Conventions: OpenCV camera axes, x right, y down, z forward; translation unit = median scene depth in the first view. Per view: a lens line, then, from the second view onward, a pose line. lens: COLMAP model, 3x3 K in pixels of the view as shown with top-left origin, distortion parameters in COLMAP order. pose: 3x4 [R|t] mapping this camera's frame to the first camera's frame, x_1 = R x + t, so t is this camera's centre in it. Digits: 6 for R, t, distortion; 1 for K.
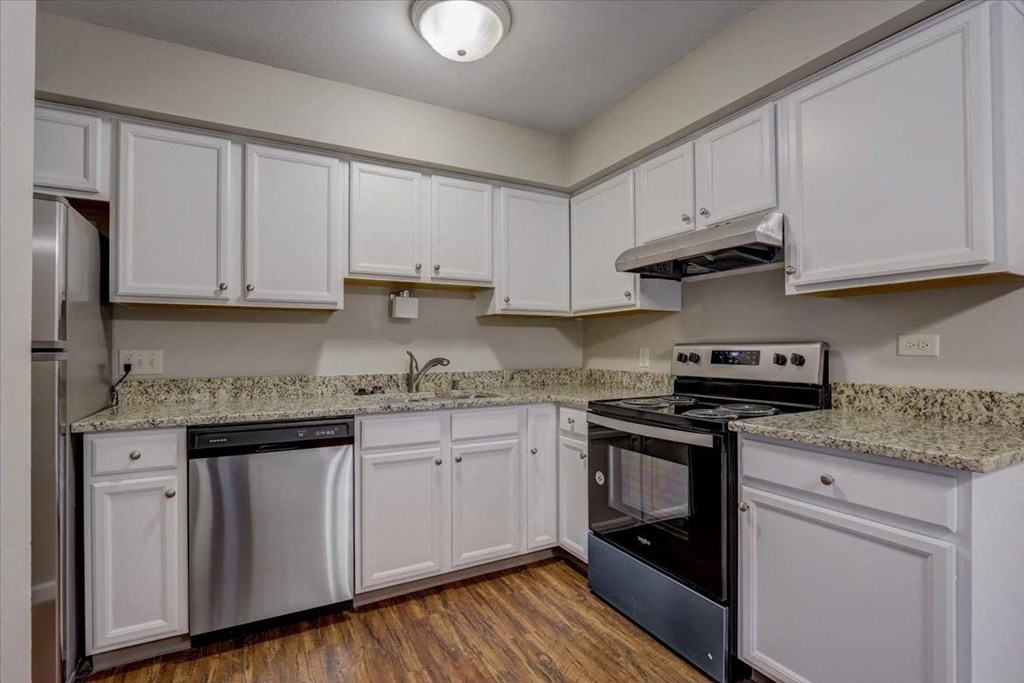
lens RADIAL K [[473.1, 0, 504.8], [0, 473.1, 344.4], [0, 0, 1]] dist [-0.016180, 0.000807]
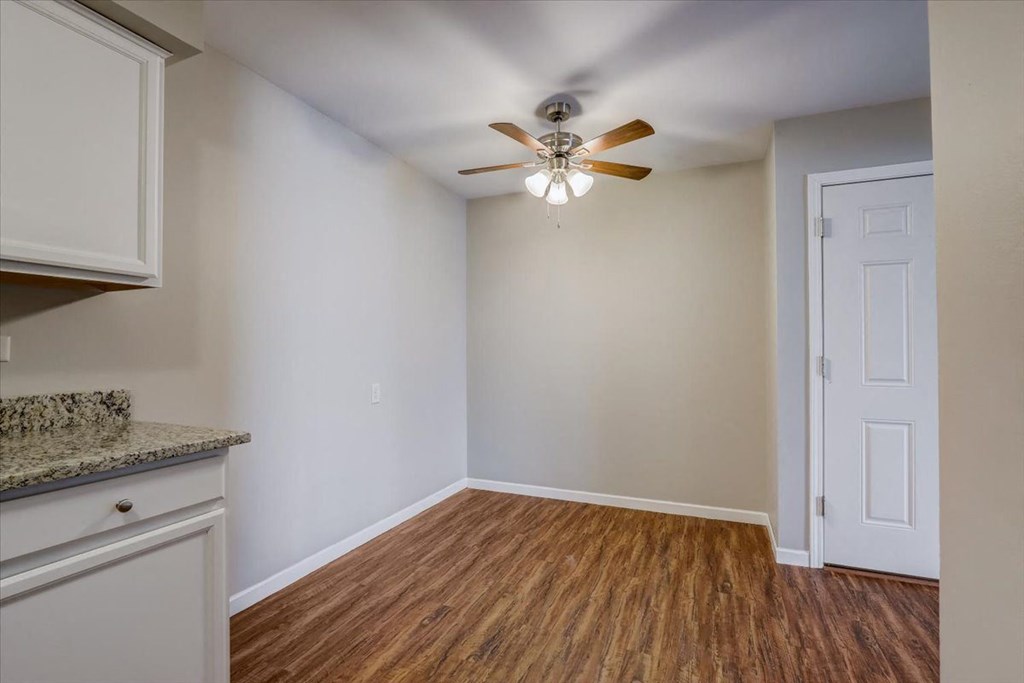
lens RADIAL K [[473.1, 0, 511.9], [0, 473.1, 342.0], [0, 0, 1]] dist [-0.016180, 0.000807]
pose [[-0.622131, 0.016072, 0.782749, -0.368792], [0.000541, 0.999798, -0.020099, 0.008446], [-0.782913, -0.012081, -0.622013, 0.870155]]
